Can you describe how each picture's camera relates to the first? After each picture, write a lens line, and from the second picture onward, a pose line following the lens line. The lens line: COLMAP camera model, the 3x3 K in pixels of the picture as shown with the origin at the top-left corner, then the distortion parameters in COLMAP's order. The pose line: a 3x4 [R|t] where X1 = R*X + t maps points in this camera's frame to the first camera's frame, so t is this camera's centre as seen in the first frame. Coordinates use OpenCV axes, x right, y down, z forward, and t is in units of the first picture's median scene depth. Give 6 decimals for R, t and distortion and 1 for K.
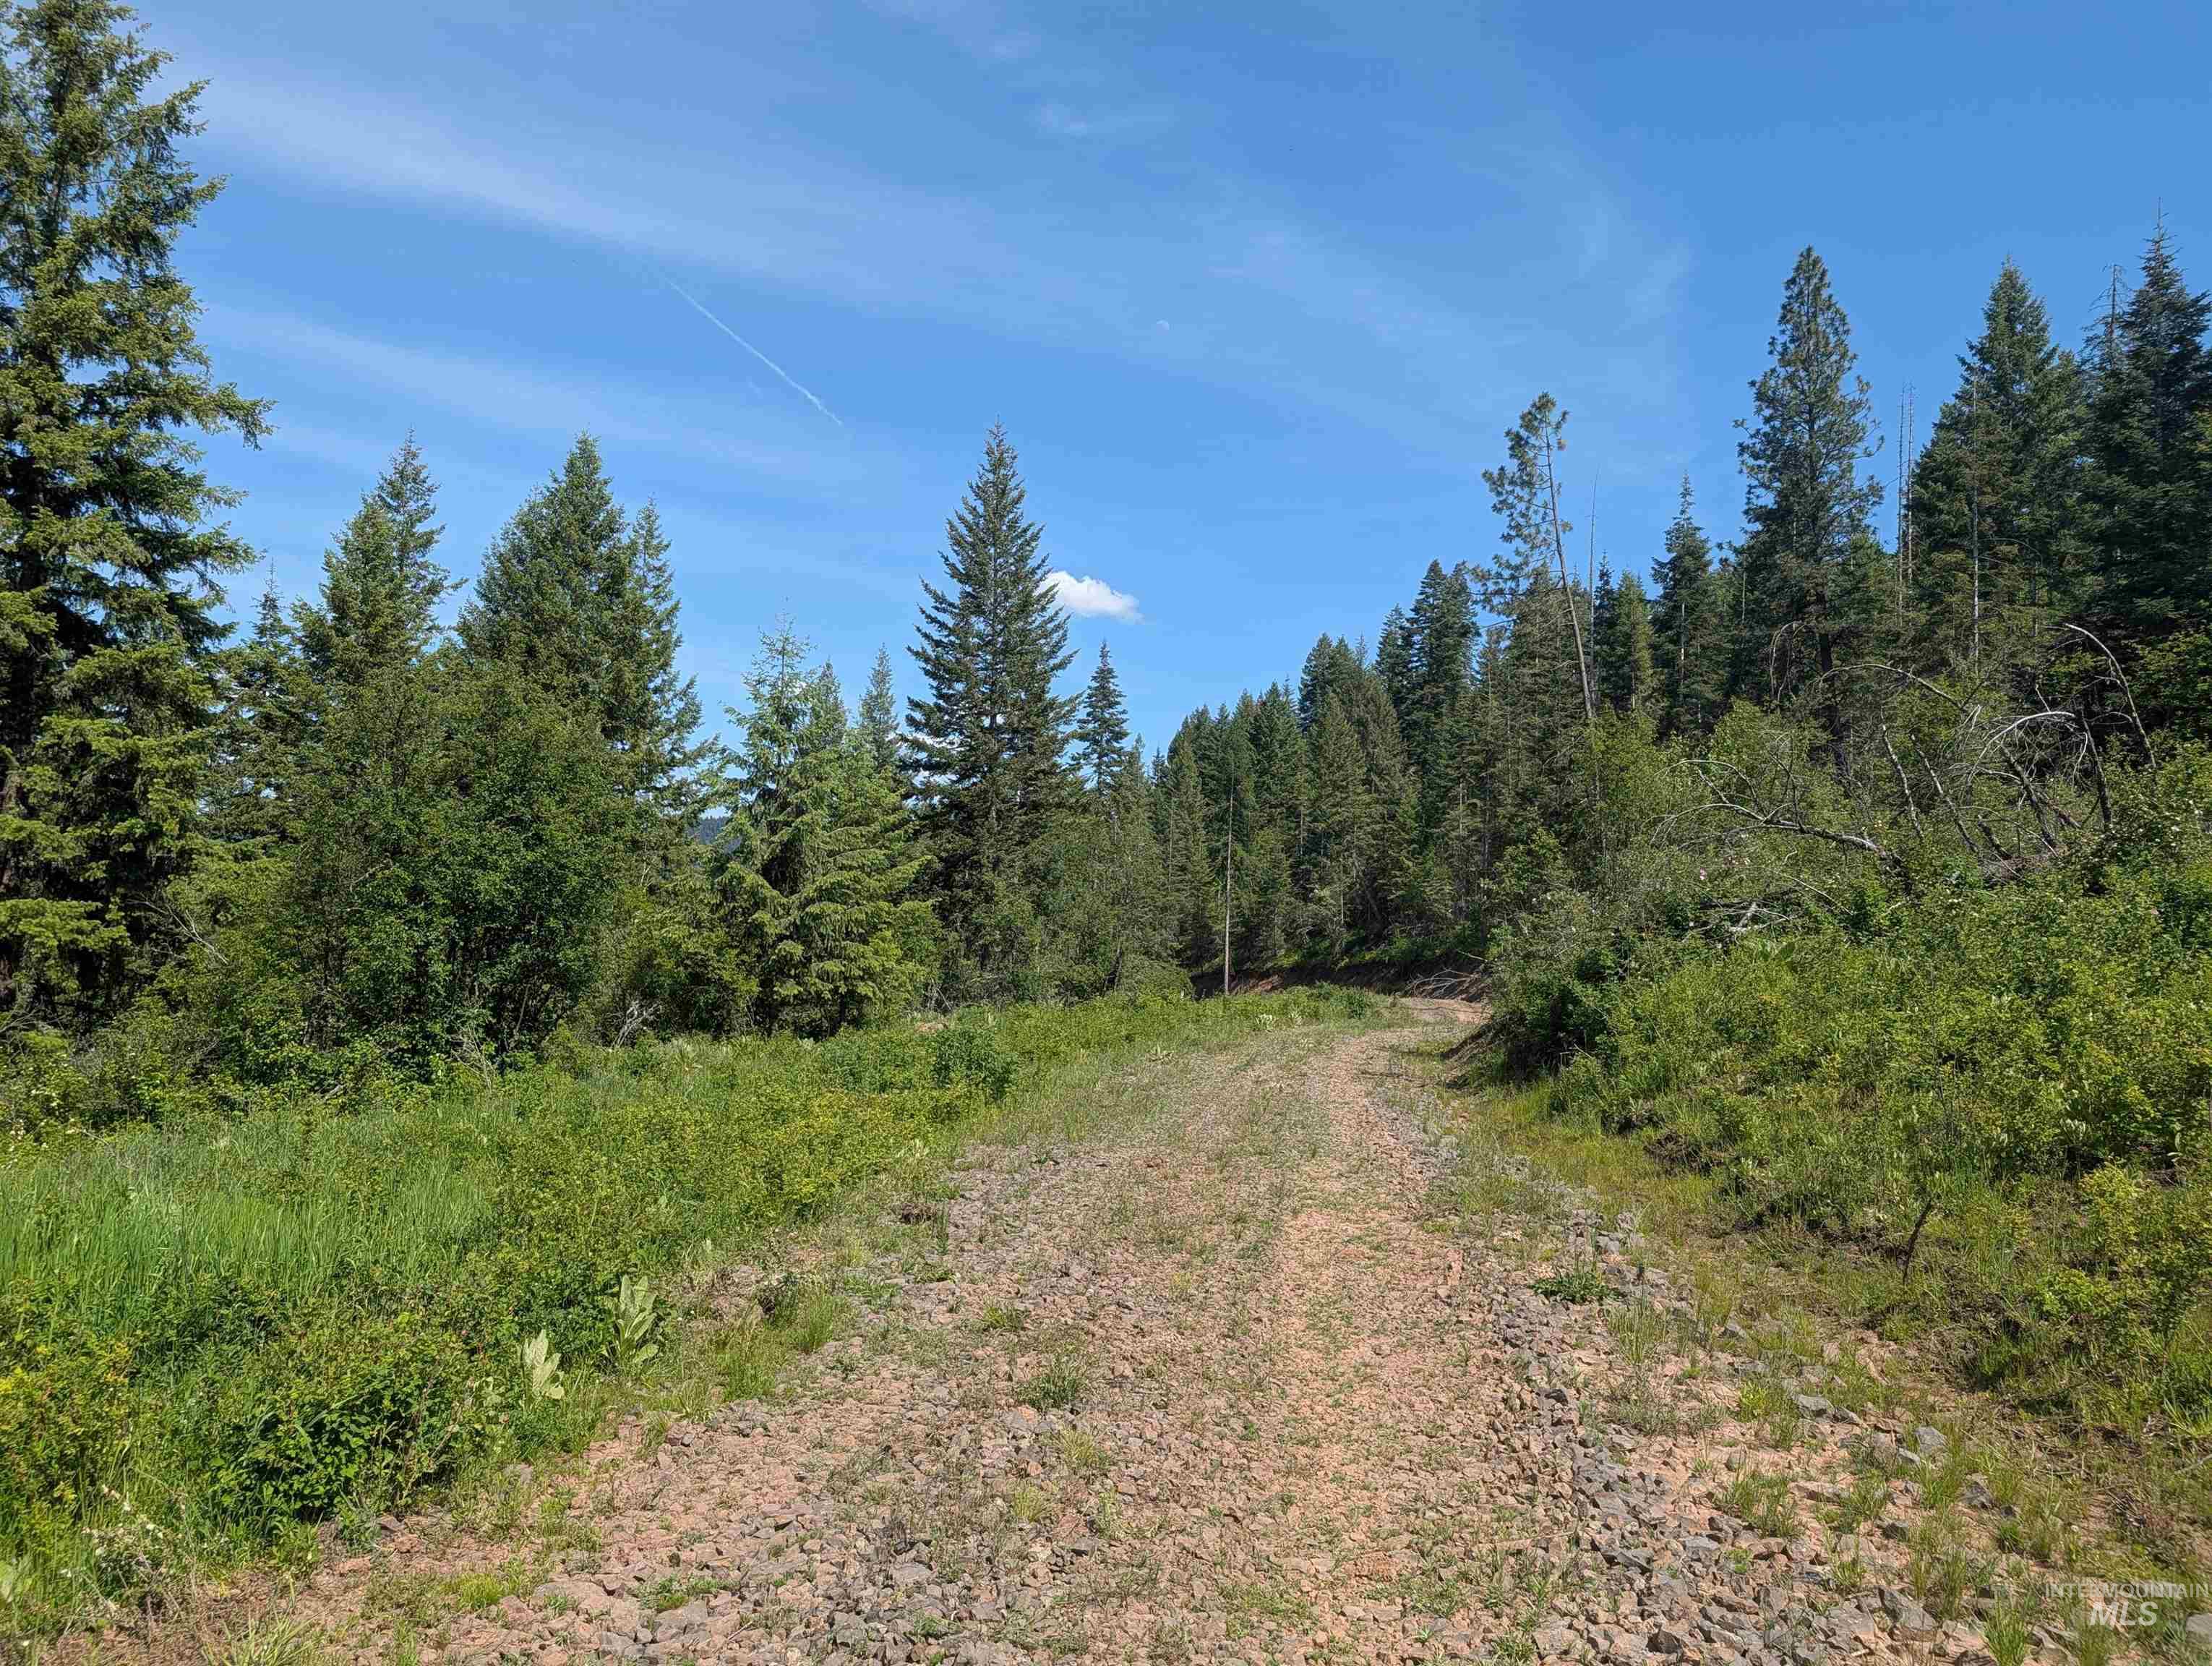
lens RADIAL K [[1554.1, 0, 1111.9], [0, 1554.1, 818.7], [0, 0, 1]] dist [0.029840, -0.034734]
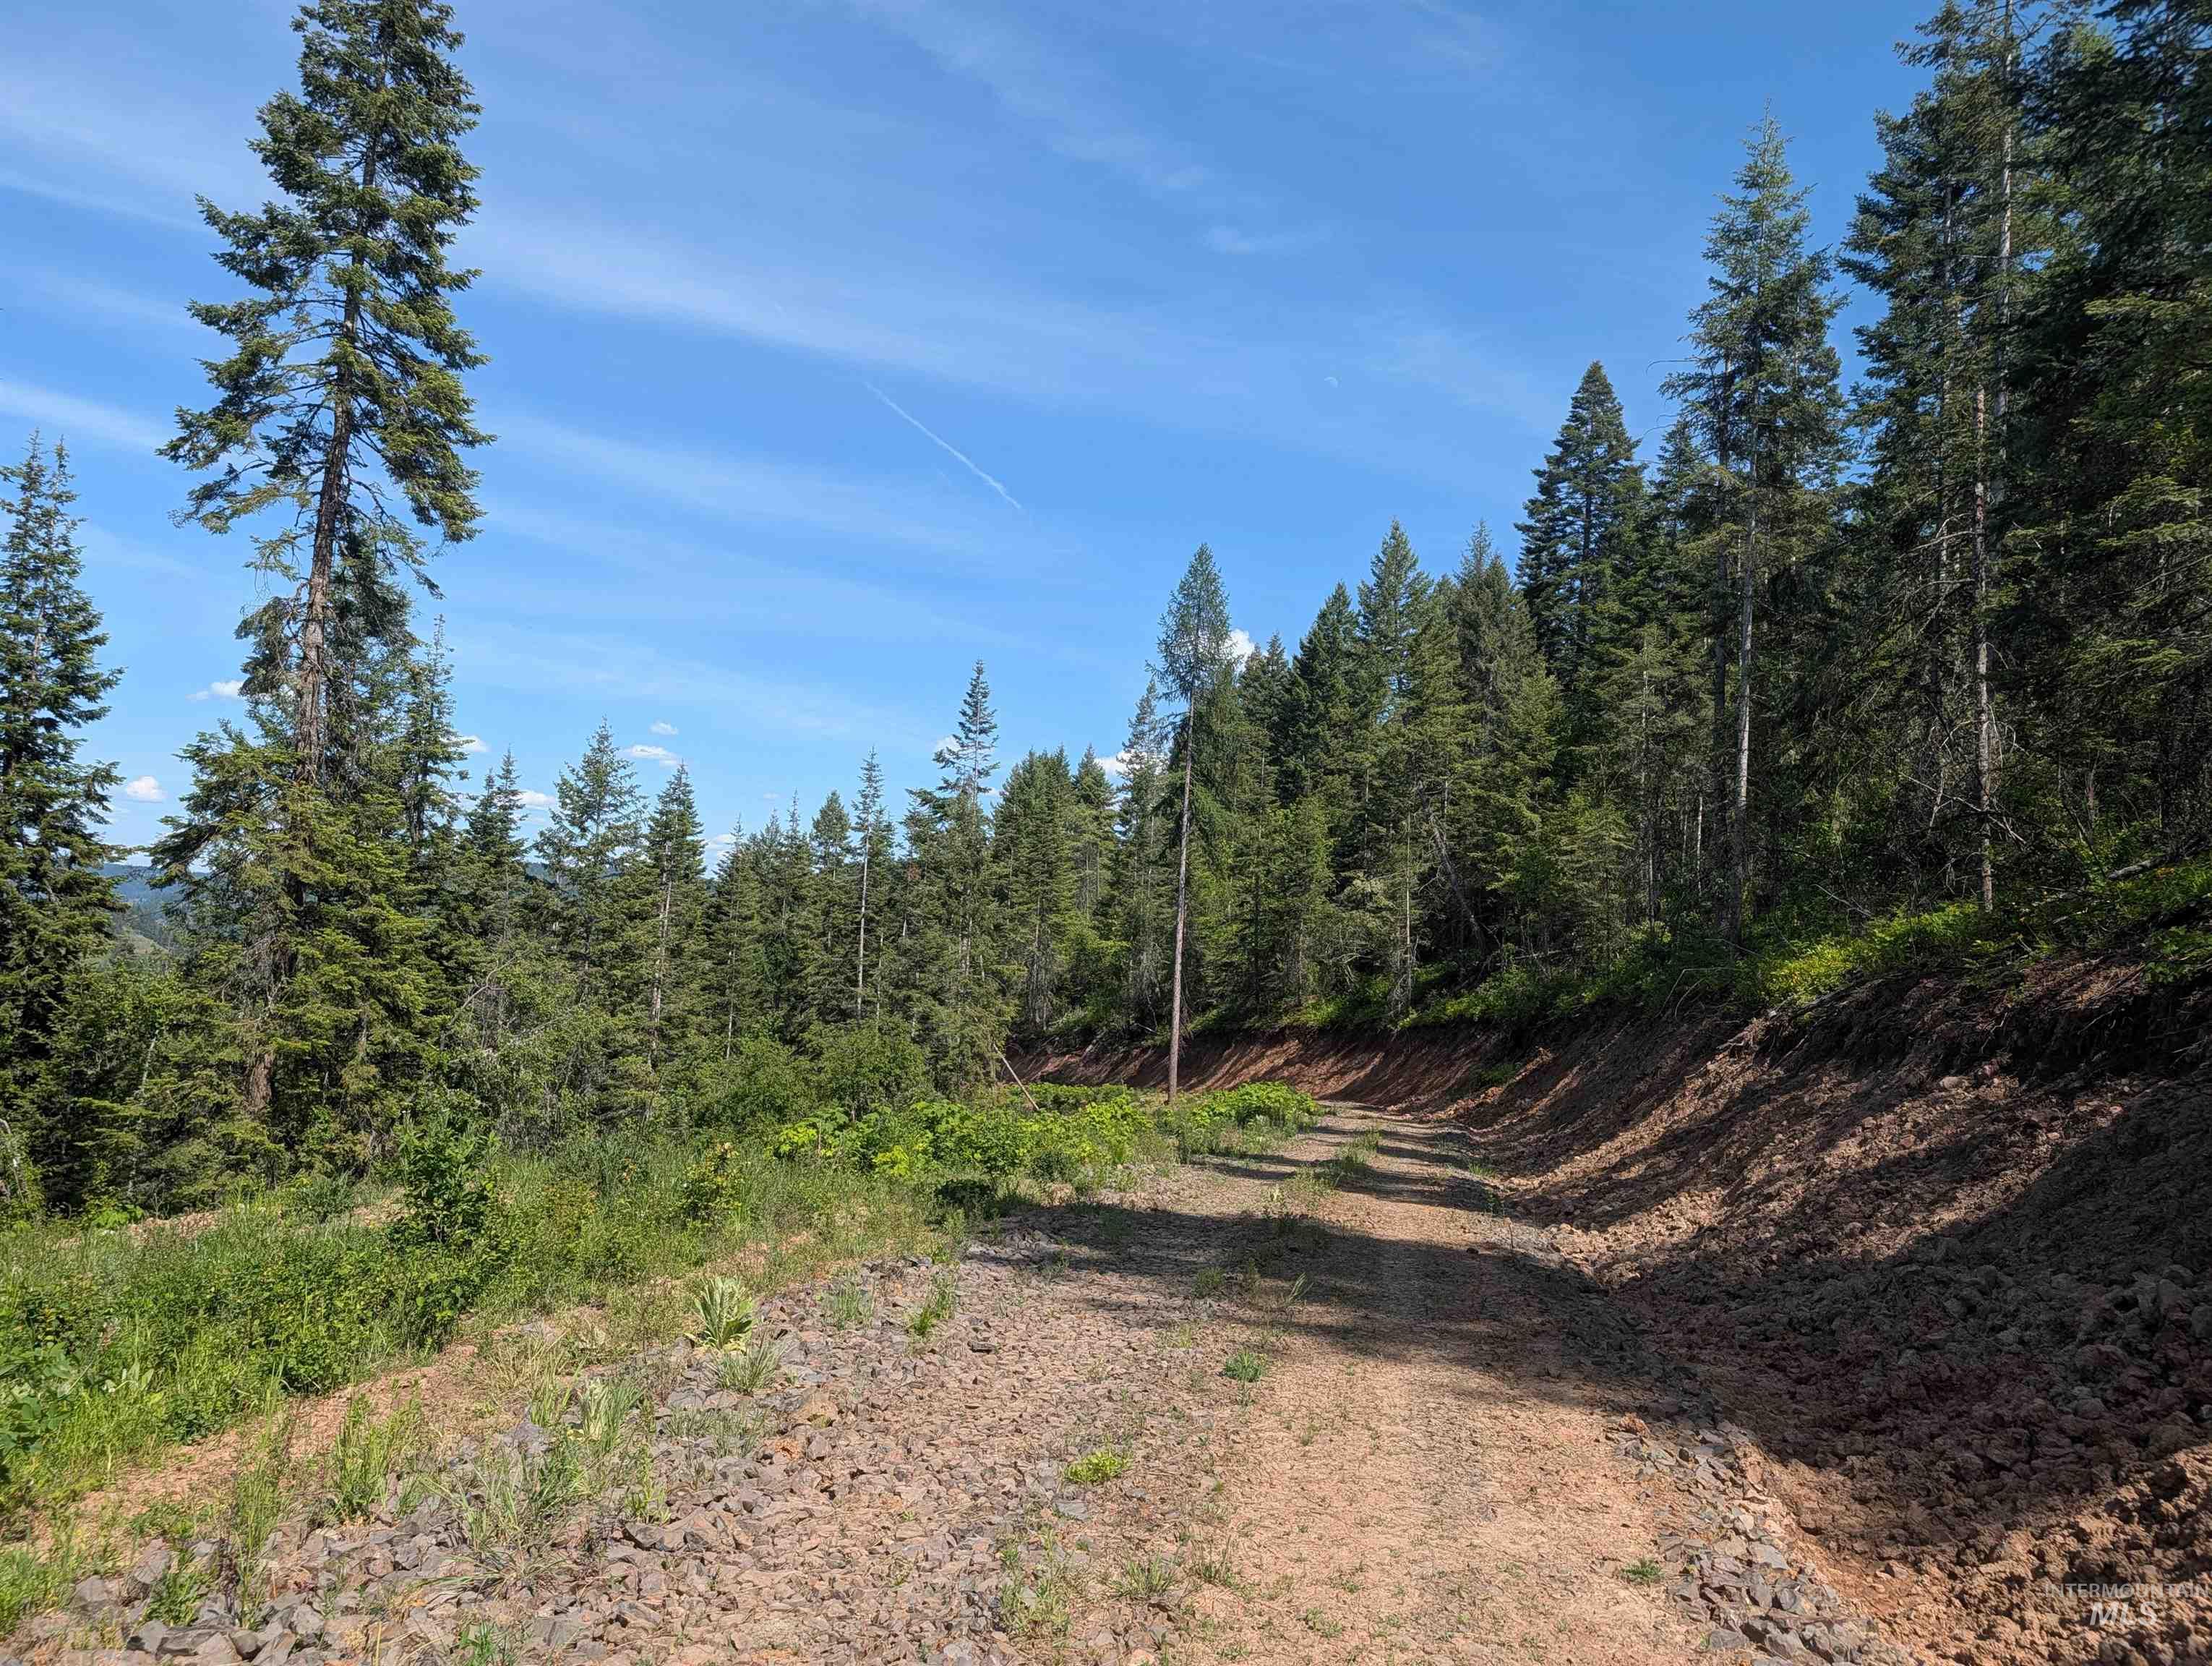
lens RADIAL K [[1547.6, 0, 1105.1], [0, 1547.6, 833.9], [0, 0, 1]] dist [0.002171, 0.000104]
pose [[0.994755, 0.014527, -0.101251, 0.150558], [-0.017043, 0.999566, -0.024032, 0.067080], [0.100858, 0.025631, 0.994571, 0.713686]]
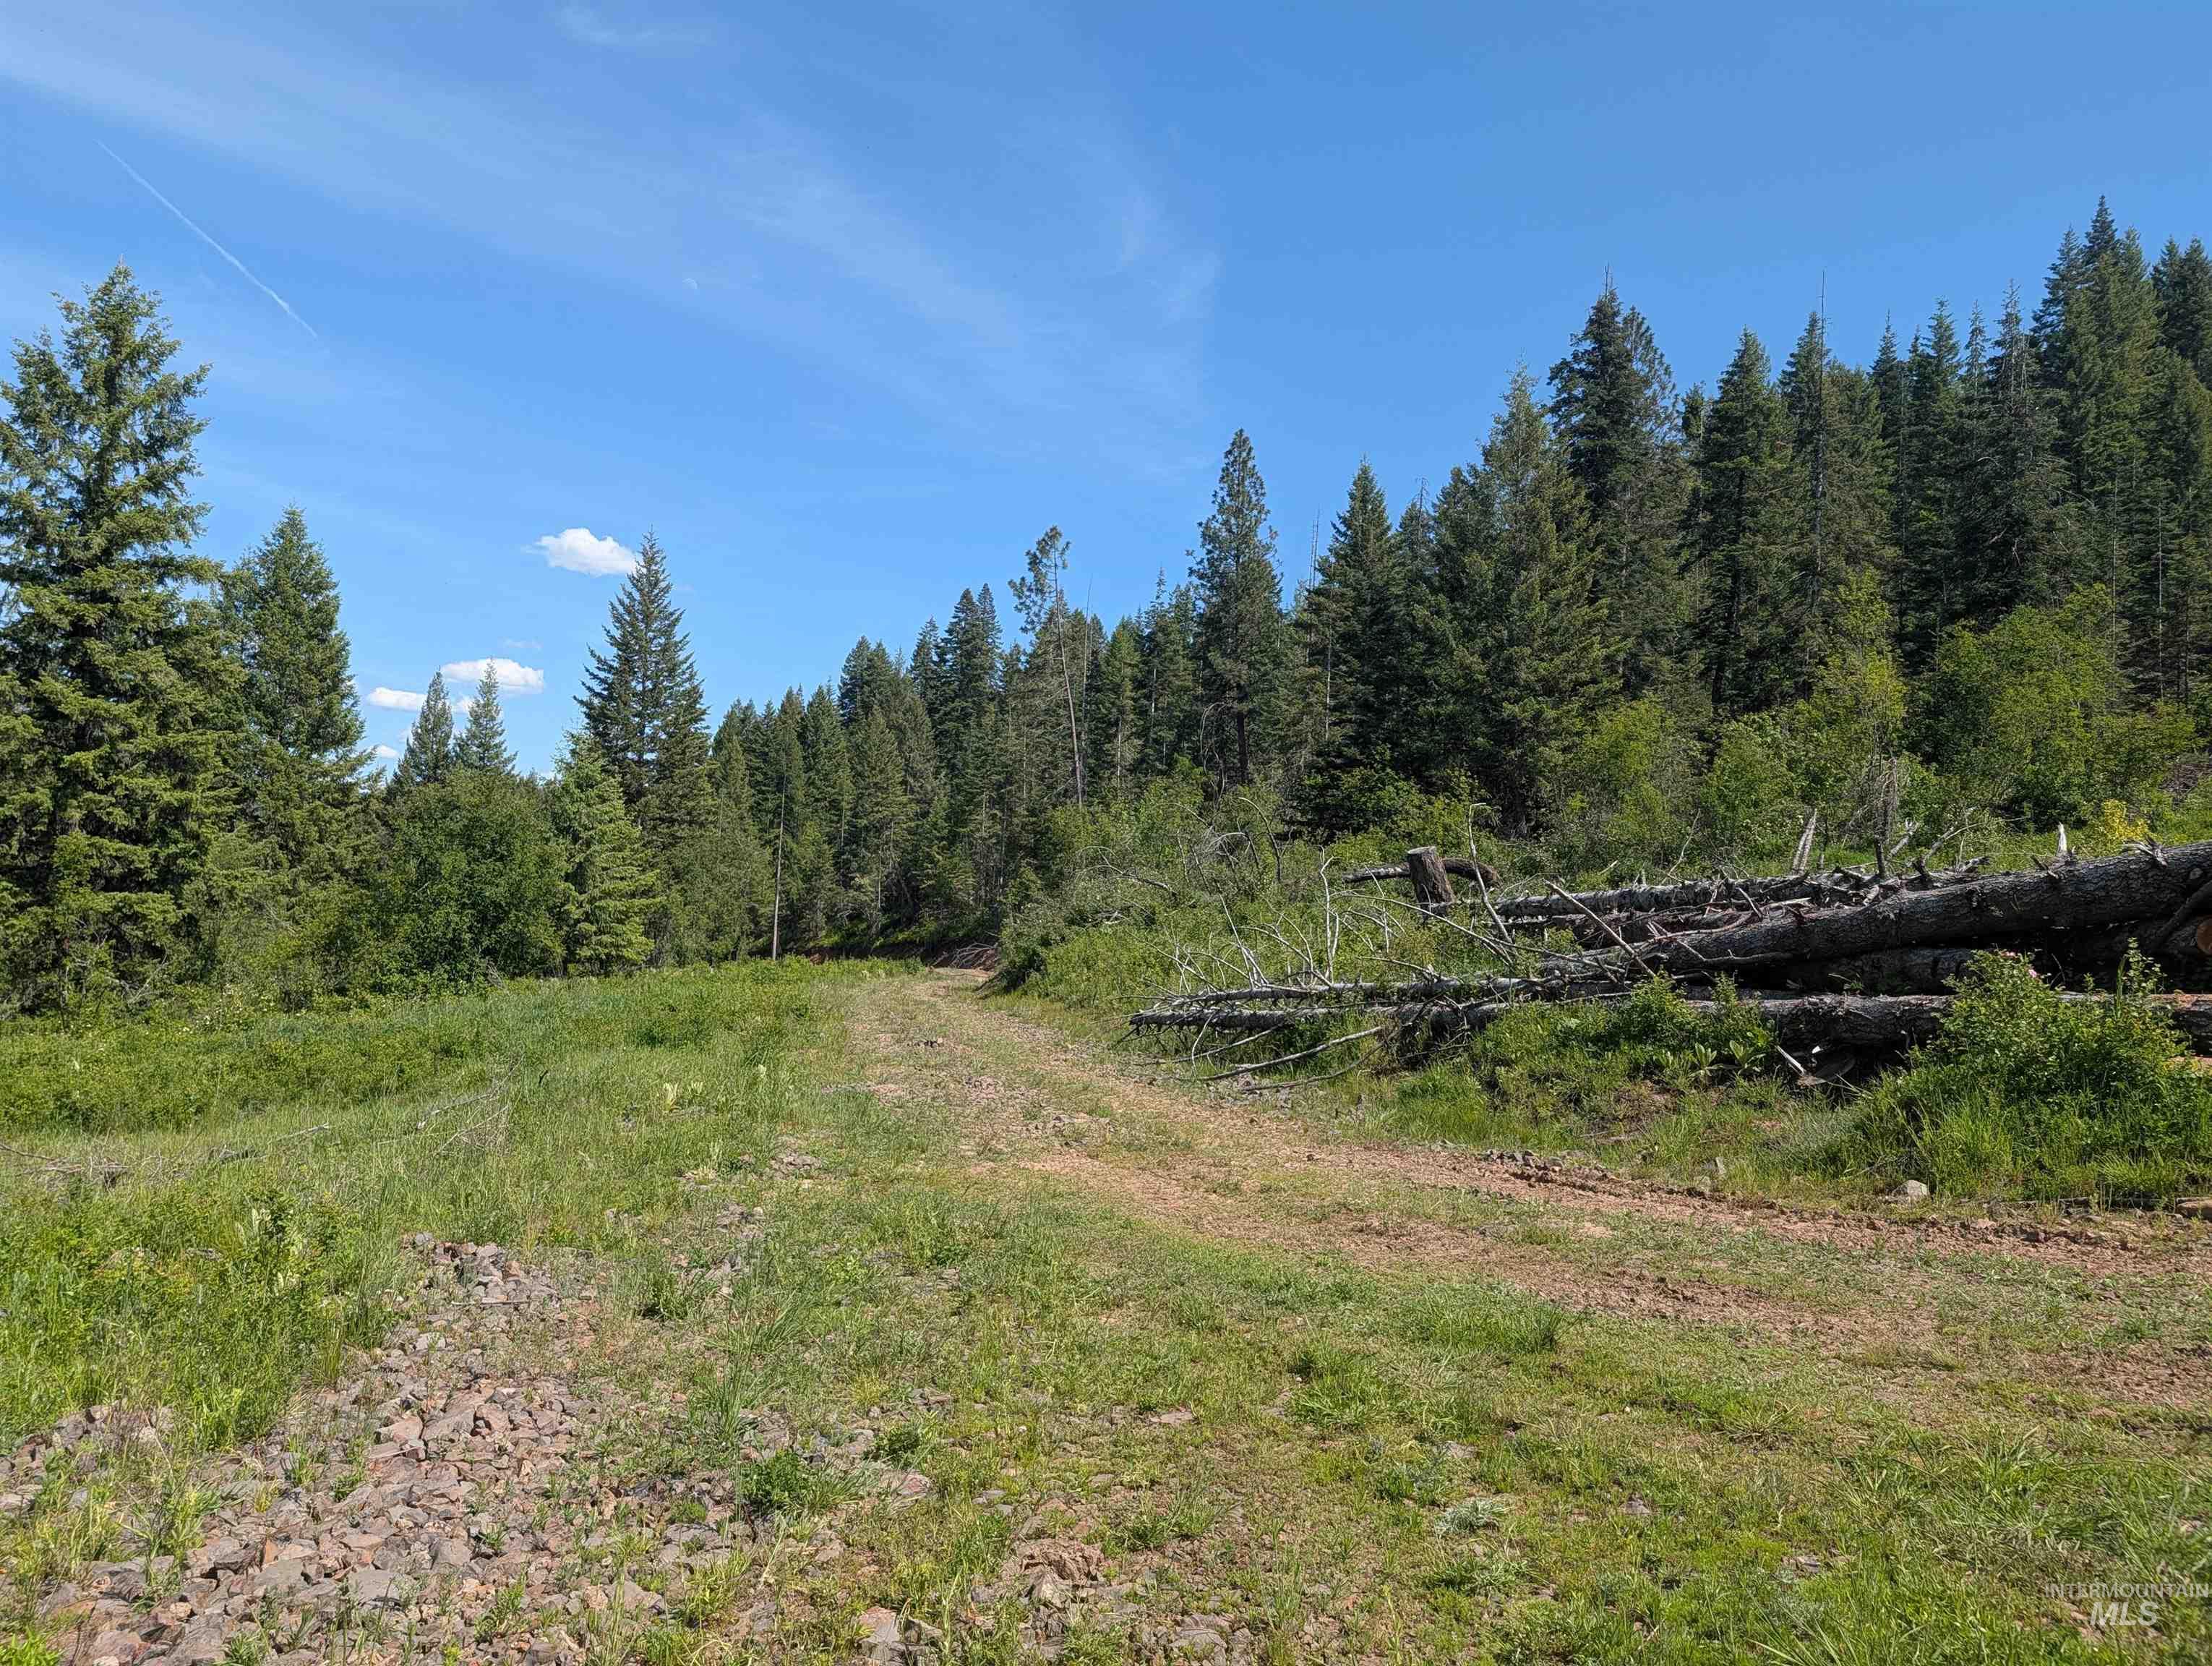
lens RADIAL K [[1554.1, 0, 1110.4], [0, 1554.1, 818.6], [0, 0, 1]] dist [0.029840, -0.034734]
pose [[0.953821, 0.029346, 0.298940, -0.049629], [-0.032836, 0.999439, 0.006658, -0.017305], [-0.298577, -0.016167, 0.954249, -0.209782]]
